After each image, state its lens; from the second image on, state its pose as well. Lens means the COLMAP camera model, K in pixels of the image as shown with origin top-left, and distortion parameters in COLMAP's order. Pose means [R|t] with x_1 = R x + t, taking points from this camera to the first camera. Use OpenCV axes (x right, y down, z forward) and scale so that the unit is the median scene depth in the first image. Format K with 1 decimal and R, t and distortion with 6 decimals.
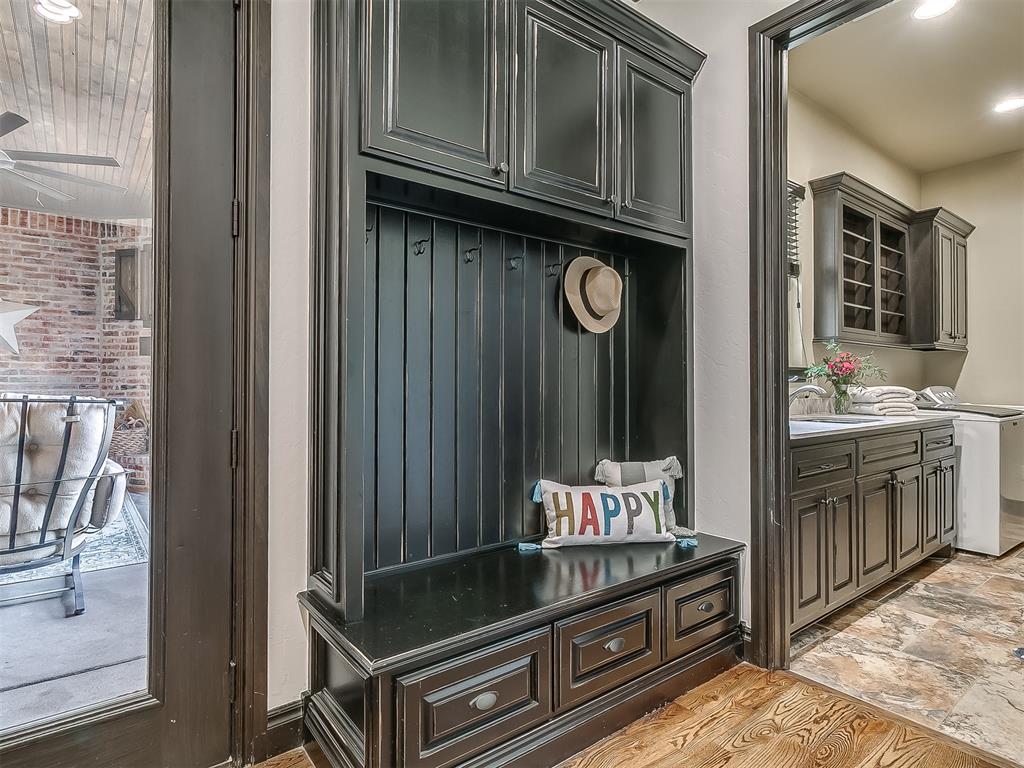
lens RADIAL K [[542.8, 0, 496.1], [0, 542.8, 369.6], [0, 0, 1]] dist [0.005006, 0.000747]
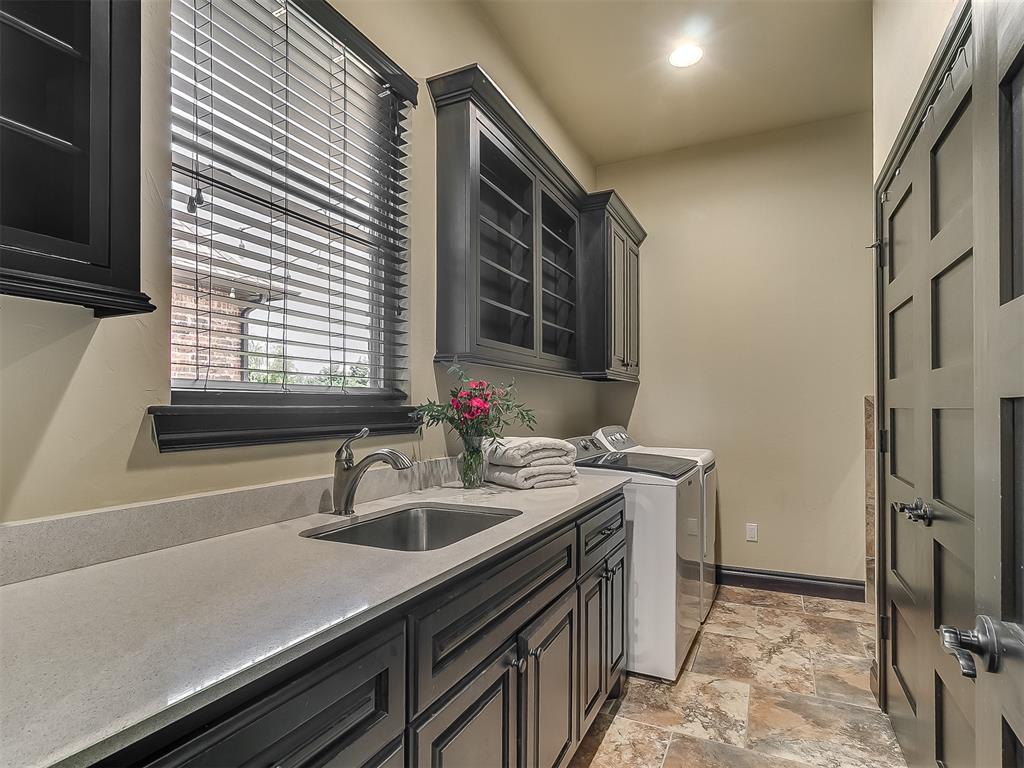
lens RADIAL K [[542.8, 0, 511.4], [0, 542.8, 391.5], [0, 0, 1]] dist [0.005006, 0.000747]
pose [[0.884047, 0.009405, 0.467303, 0.363829], [-0.005554, 0.999938, -0.009618, -0.013433], [-0.467365, 0.005907, 0.884045, 0.427115]]
